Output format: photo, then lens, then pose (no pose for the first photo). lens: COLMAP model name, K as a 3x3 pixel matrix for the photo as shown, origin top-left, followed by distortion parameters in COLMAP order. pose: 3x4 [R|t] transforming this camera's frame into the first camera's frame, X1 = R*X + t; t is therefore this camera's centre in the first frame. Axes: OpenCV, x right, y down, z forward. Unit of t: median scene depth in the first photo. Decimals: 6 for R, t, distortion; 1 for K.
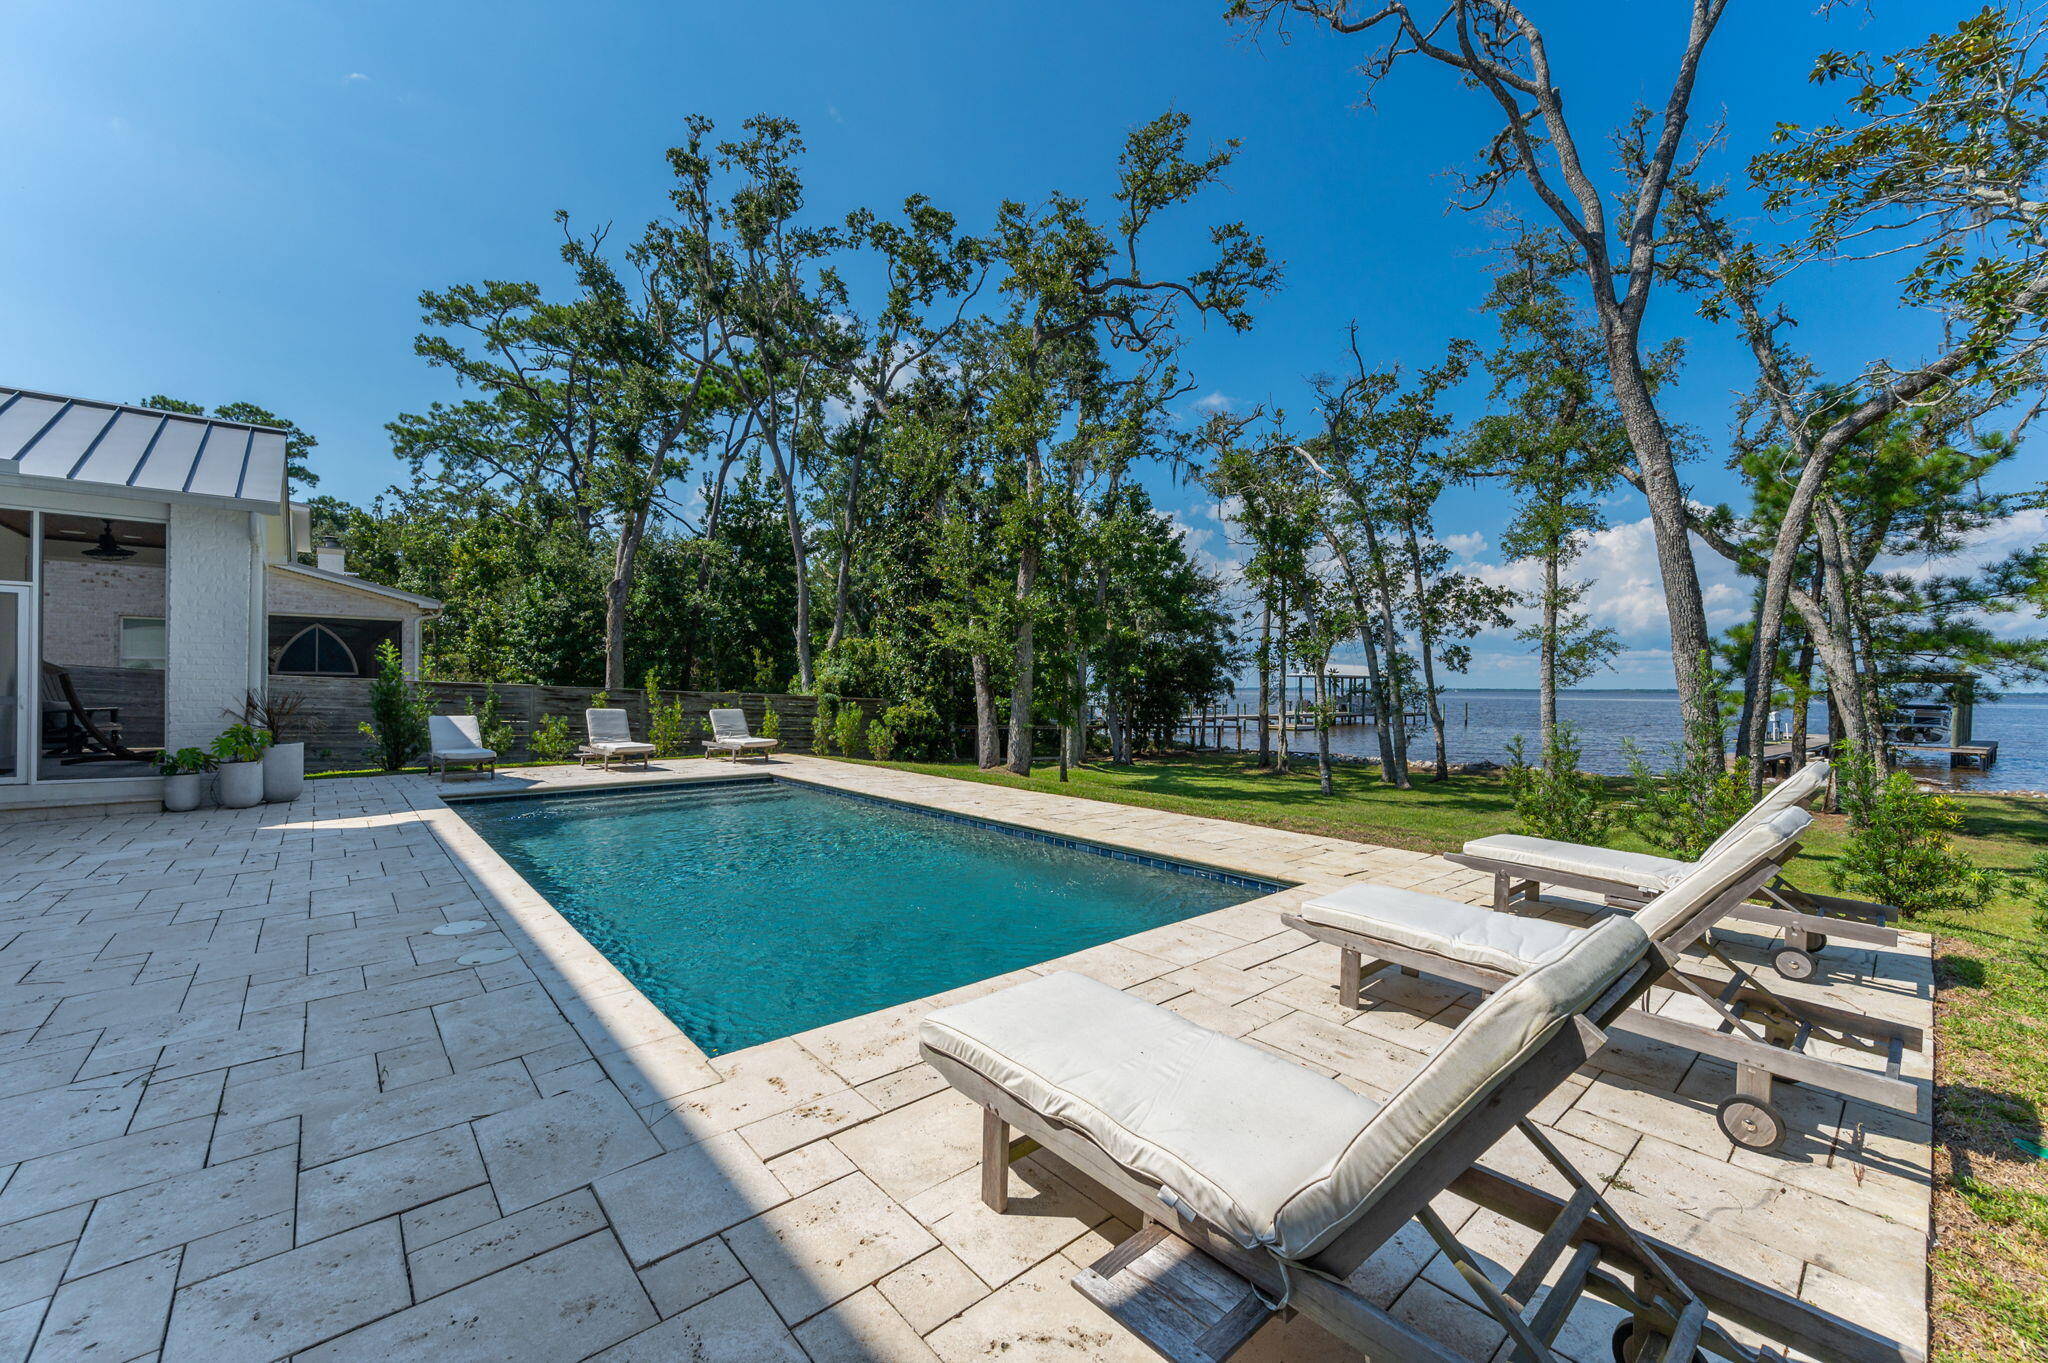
lens RADIAL K [[814.5, 0, 1022.8], [0, 814.5, 684.9], [0, 0, 1]] dist [-0.002561, 0.000226]
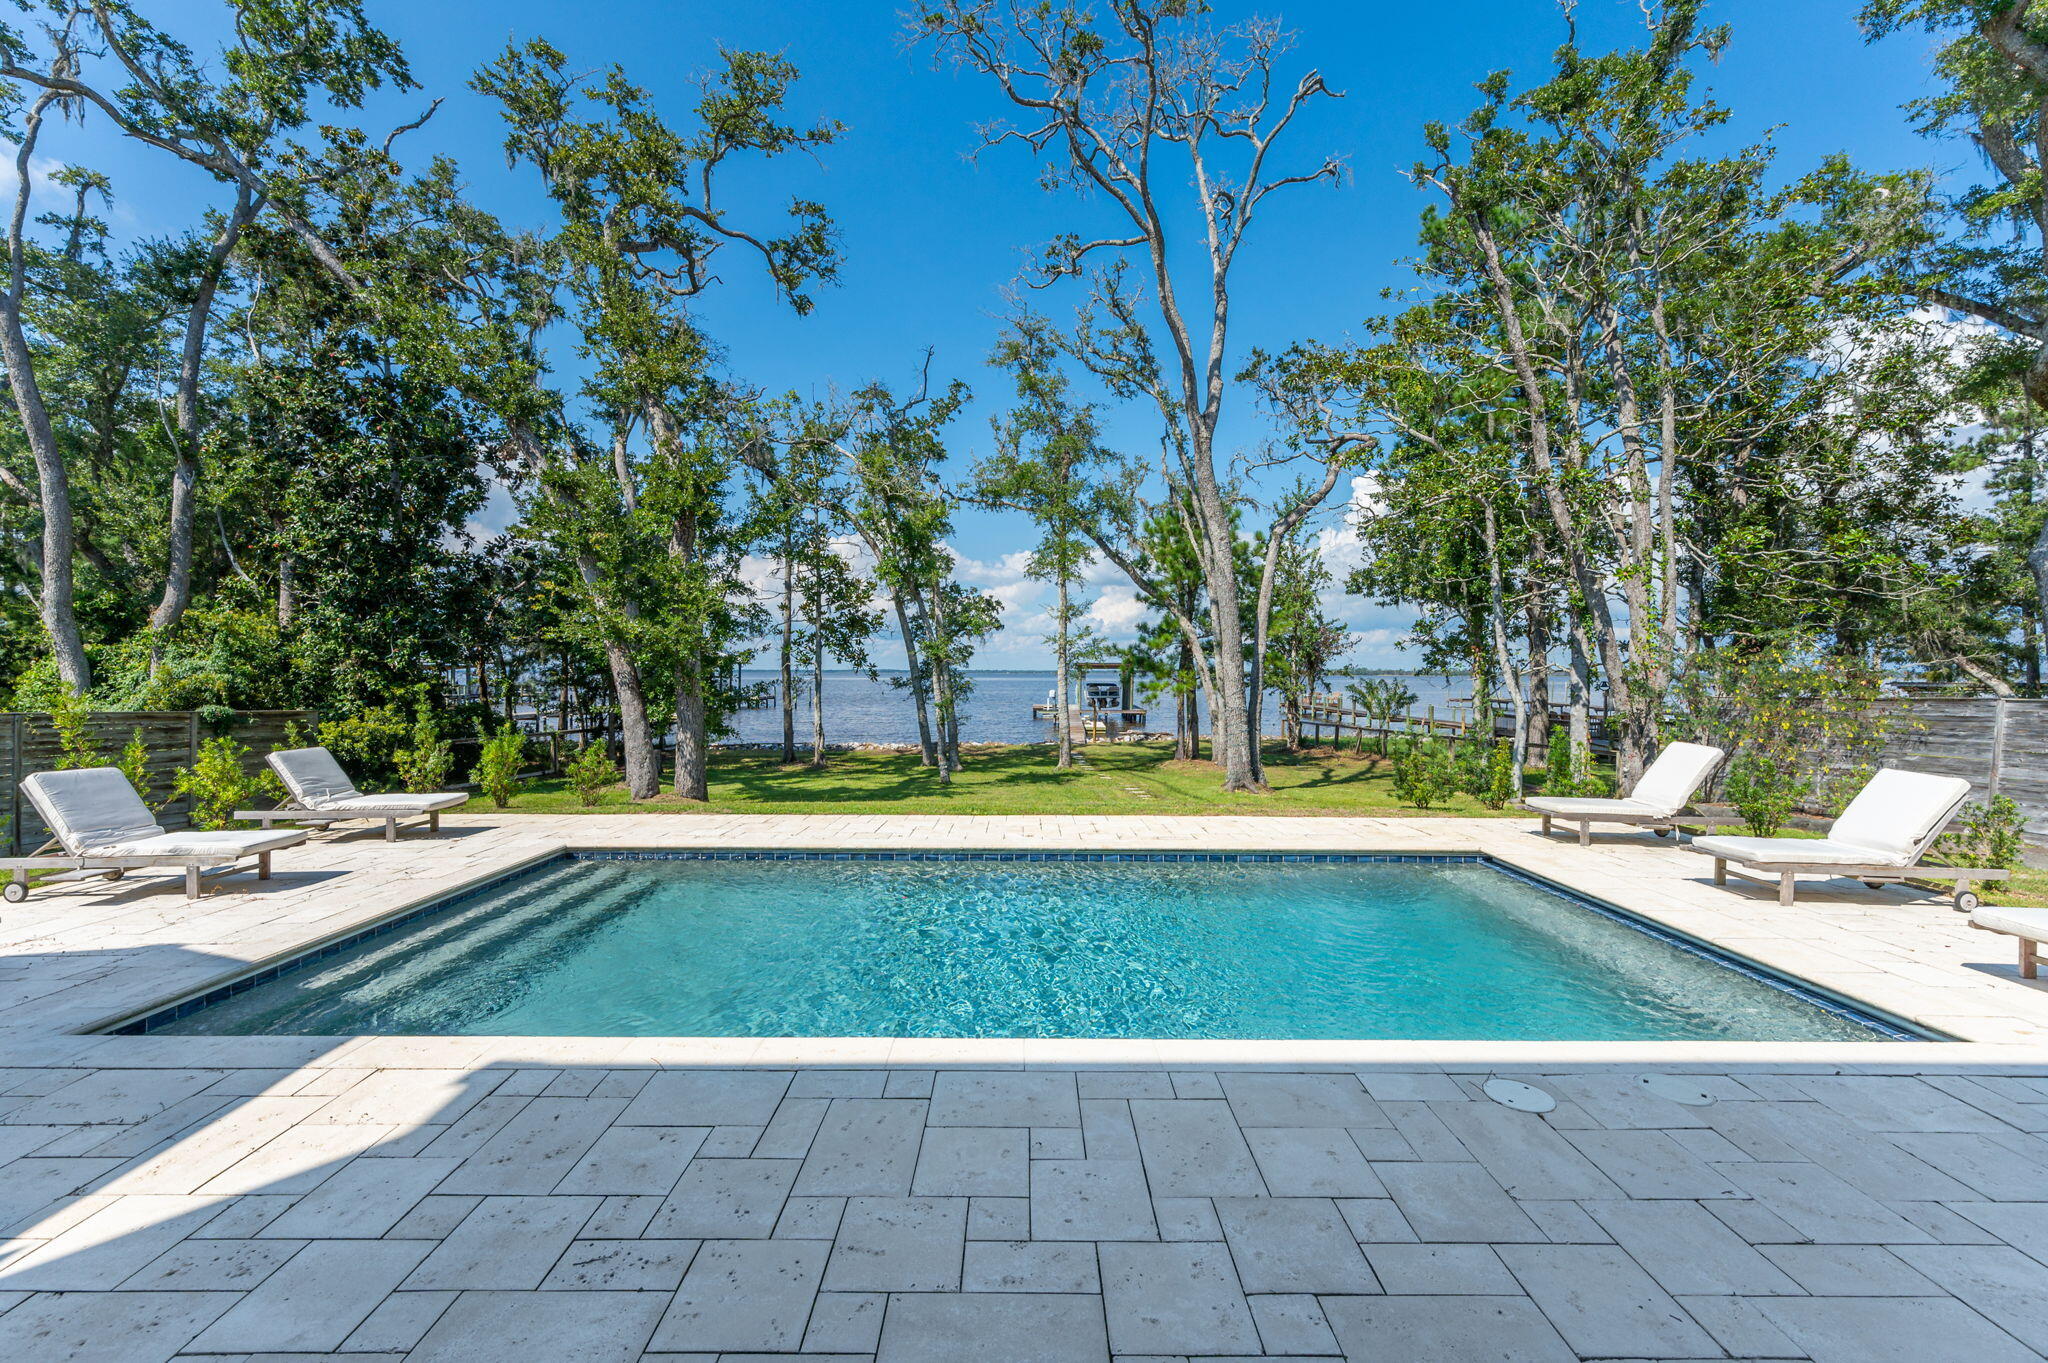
lens RADIAL K [[814.5, 0, 1029.8], [0, 814.5, 678.4], [0, 0, 1]] dist [-0.002561, 0.000226]
pose [[0.650130, -0.012528, 0.759720, -0.286569], [0.001331, 0.999881, 0.015349, -0.016431], [-0.759822, -0.008968, 0.650069, 0.159498]]
